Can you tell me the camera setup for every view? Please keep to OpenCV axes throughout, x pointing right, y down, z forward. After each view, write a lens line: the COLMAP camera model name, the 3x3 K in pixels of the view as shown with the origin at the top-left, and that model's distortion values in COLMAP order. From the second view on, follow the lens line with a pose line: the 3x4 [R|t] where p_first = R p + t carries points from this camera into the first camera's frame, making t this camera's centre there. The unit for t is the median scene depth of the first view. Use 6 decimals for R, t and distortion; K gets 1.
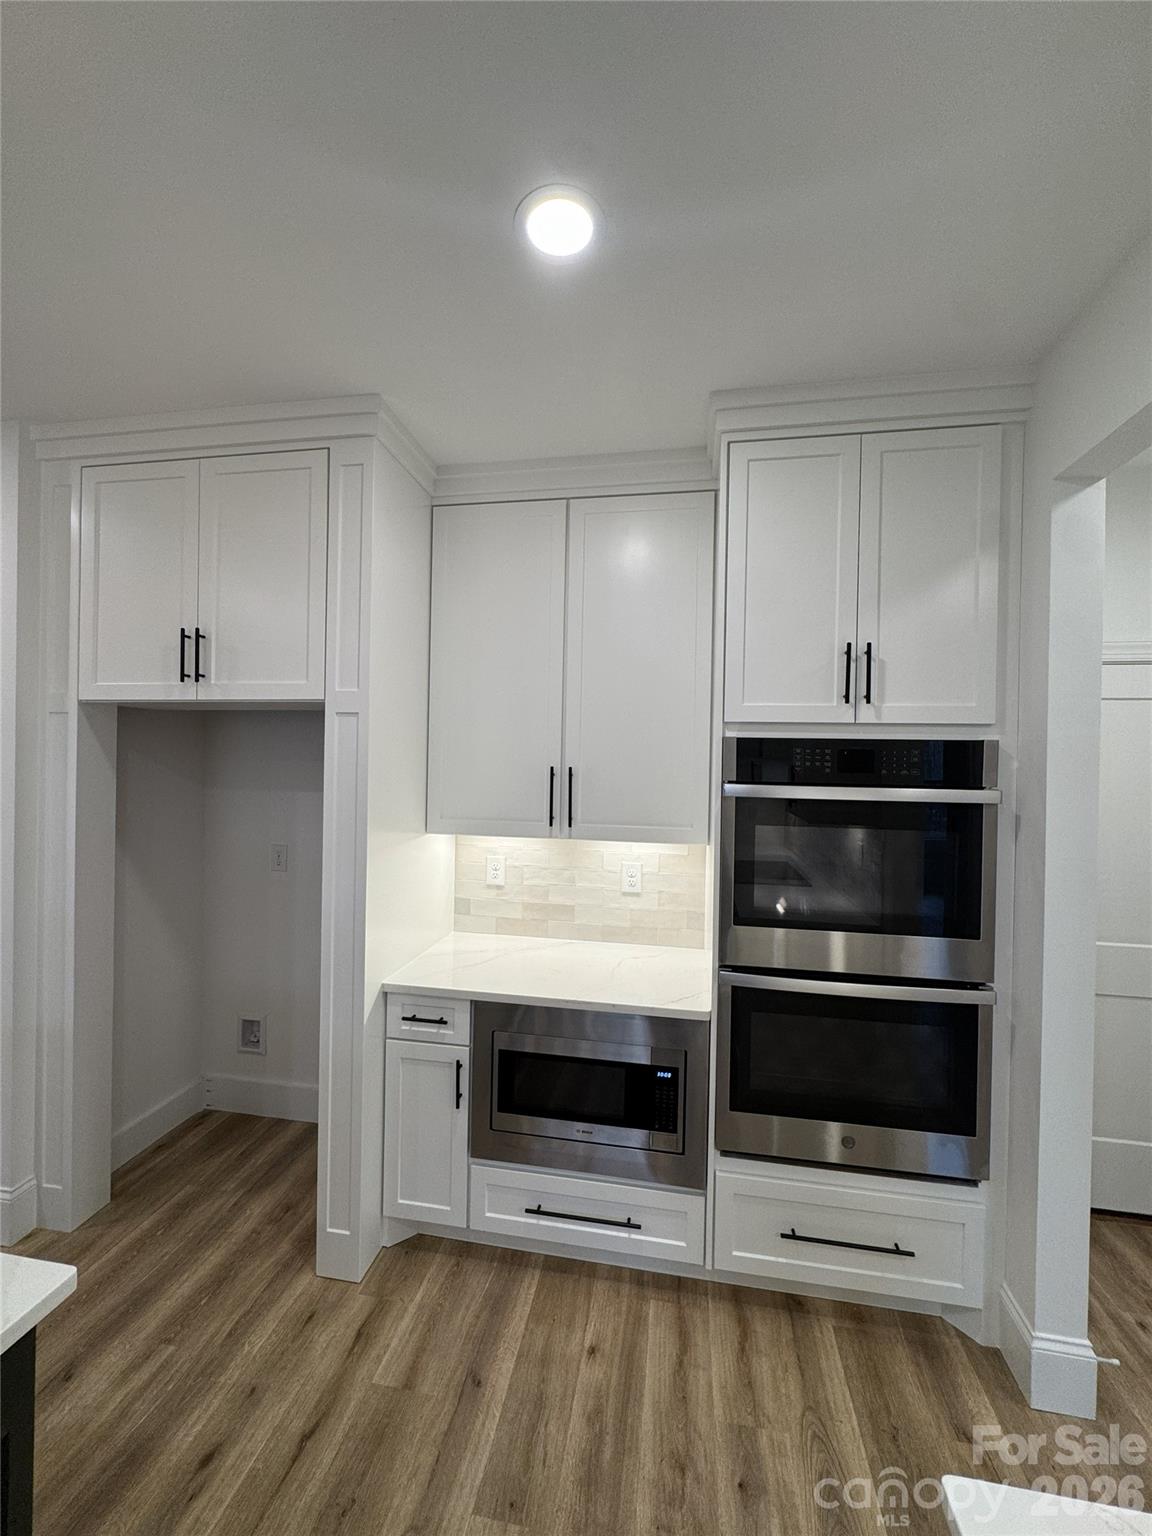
lens RADIAL K [[613.1, 0, 579.8], [0, 613.1, 767.1], [0, 0, 1]] dist [-0.002801, -0.000289]
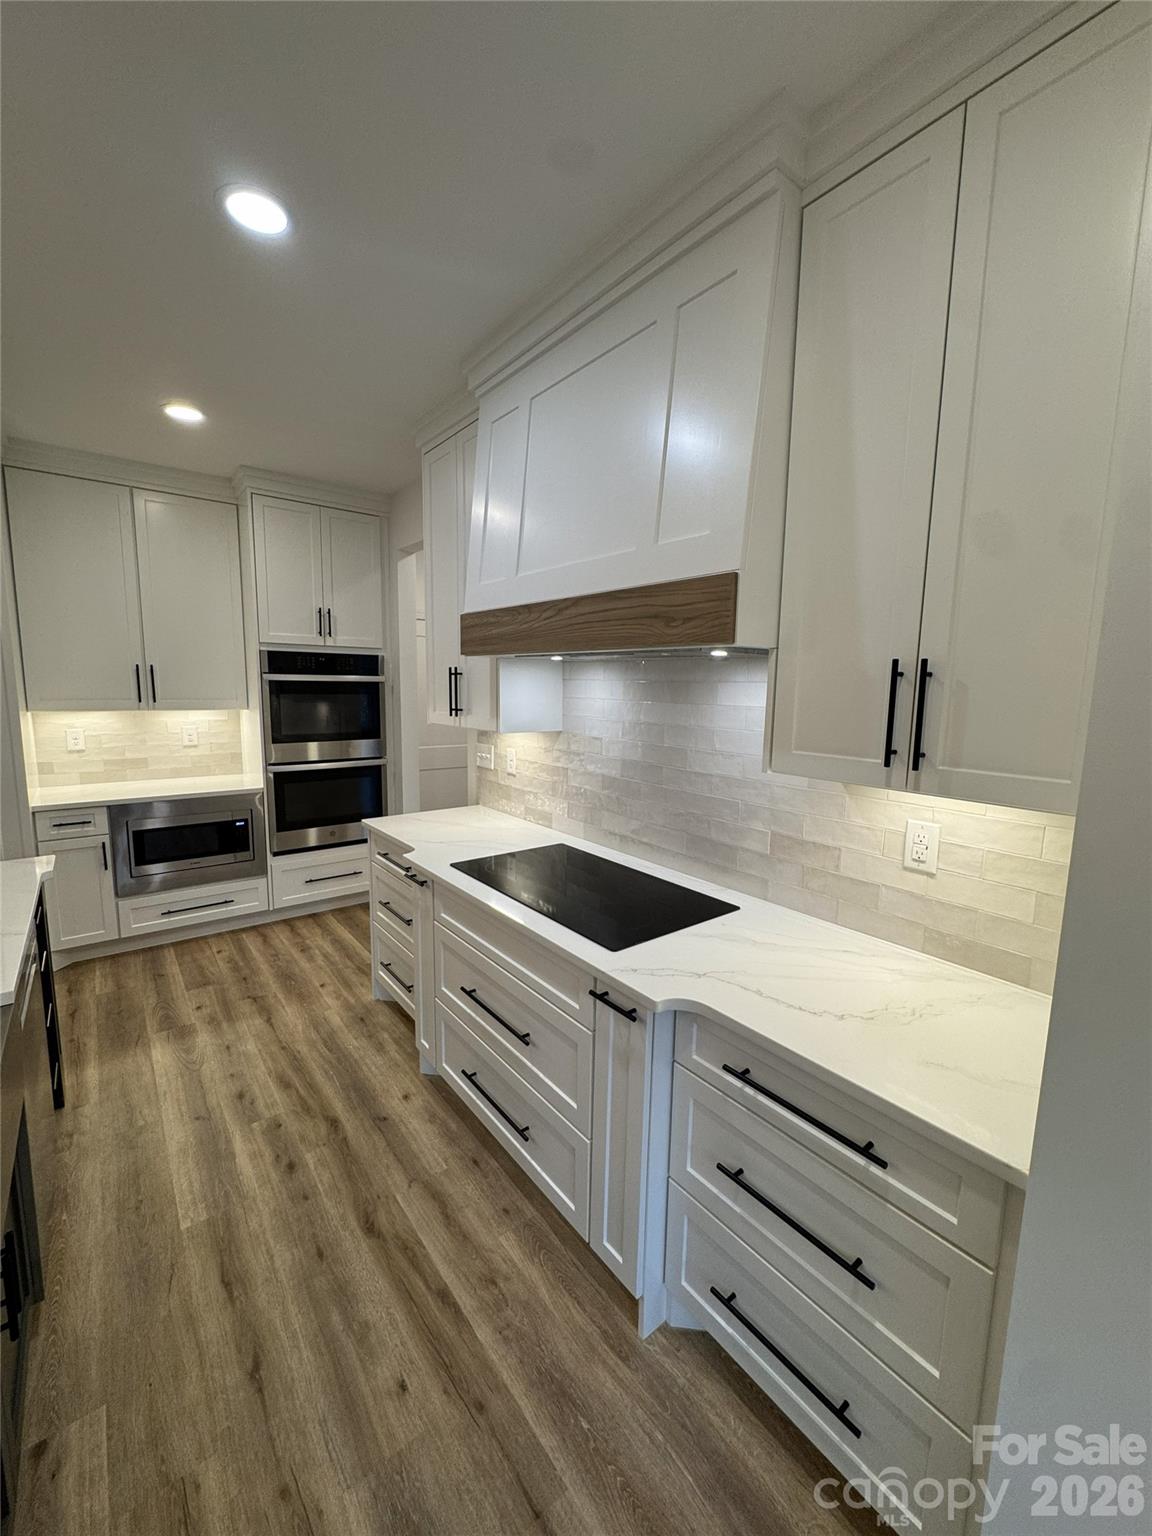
lens RADIAL K [[613.1, 0, 579.8], [0, 613.1, 767.1], [0, 0, 1]] dist [-0.002801, -0.000289]
pose [[0.670546, -0.108883, 0.733834, -0.567931], [-0.003660, 0.988673, 0.150039, 0.024646], [-0.741859, -0.103293, 0.662552, -1.119911]]
